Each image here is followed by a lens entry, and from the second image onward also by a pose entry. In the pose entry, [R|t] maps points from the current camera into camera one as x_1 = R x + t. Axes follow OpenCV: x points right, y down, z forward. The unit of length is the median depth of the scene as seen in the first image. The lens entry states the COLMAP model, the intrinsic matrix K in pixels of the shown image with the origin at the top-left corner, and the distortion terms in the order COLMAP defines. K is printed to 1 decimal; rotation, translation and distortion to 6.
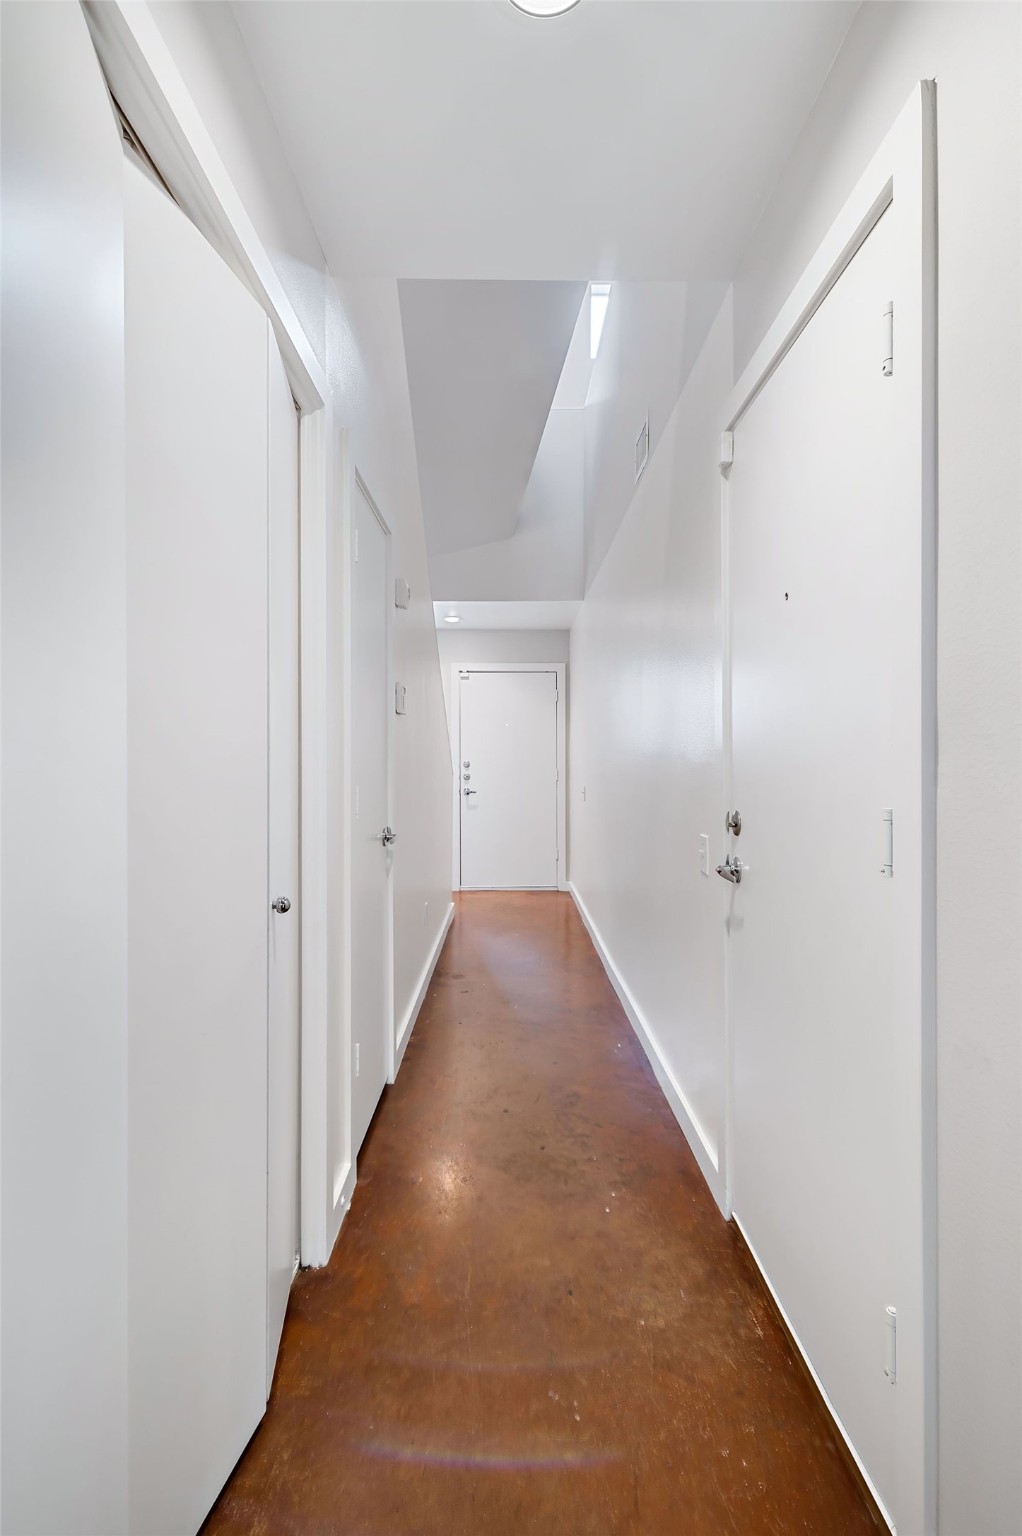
lens RADIAL K [[708.7, 0, 514.9], [0, 708.7, 766.8], [0, 0, 1]] dist [-0.010825, 0.000448]
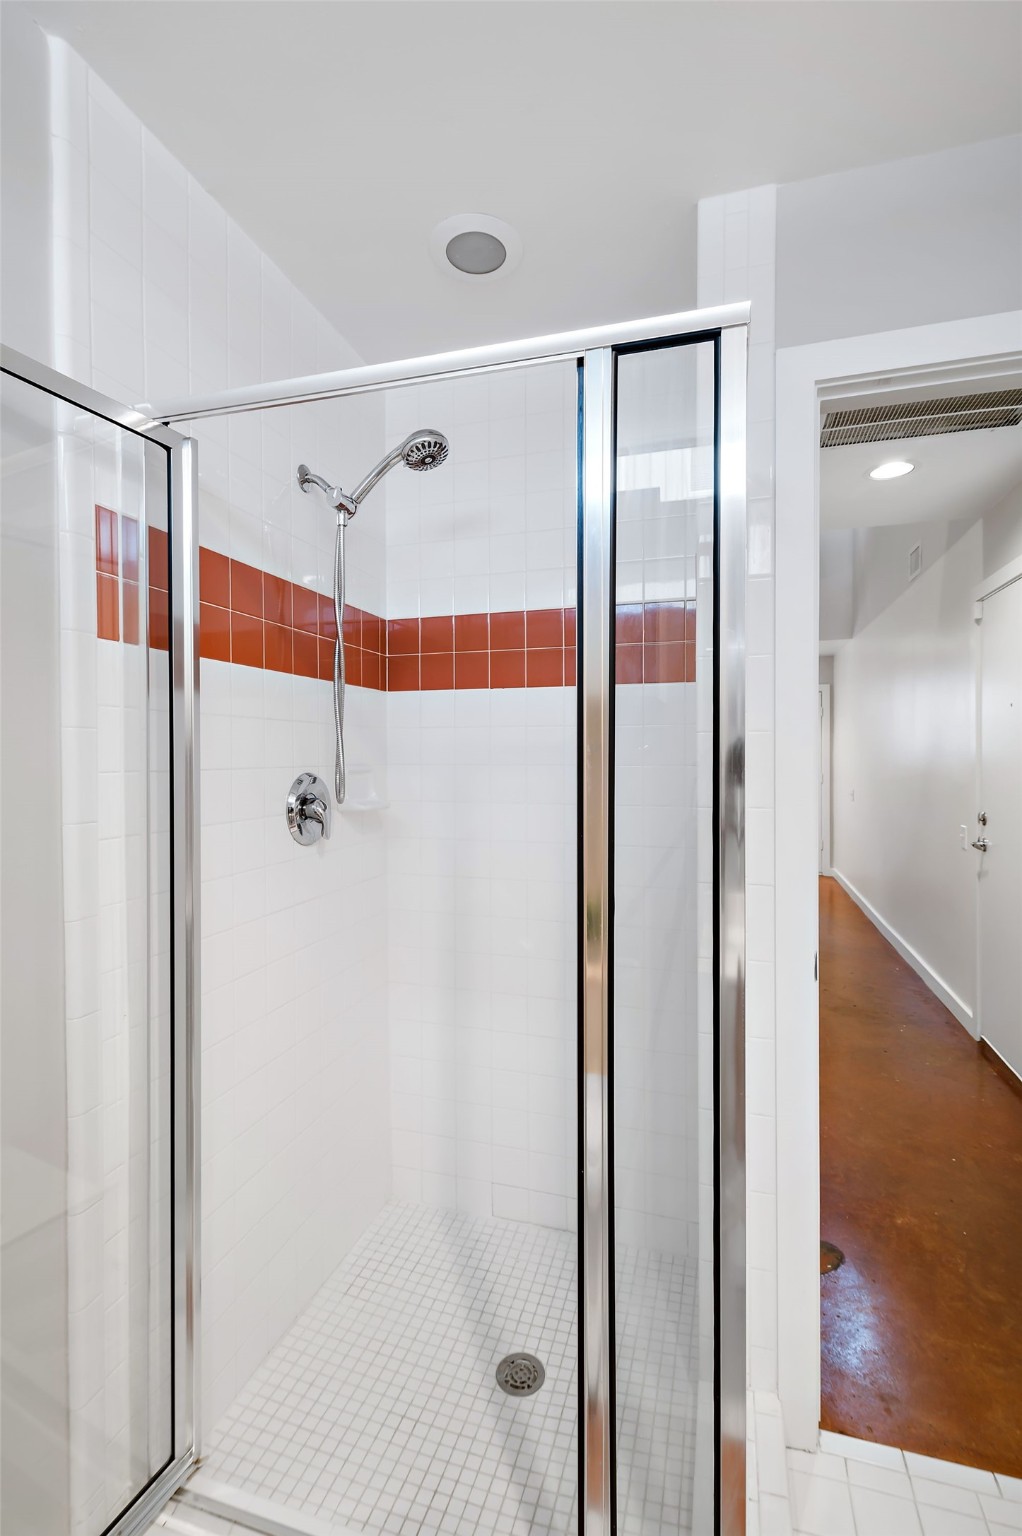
lens RADIAL K [[708.7, 0, 507.3], [0, 708.7, 764.5], [0, 0, 1]] dist [-0.010825, 0.000448]
pose [[0.951554, -0.000110, -0.307482, -0.286993], [0.002205, 0.999977, 0.006464, -0.072229], [0.307474, -0.006829, 0.951532, -1.068040]]
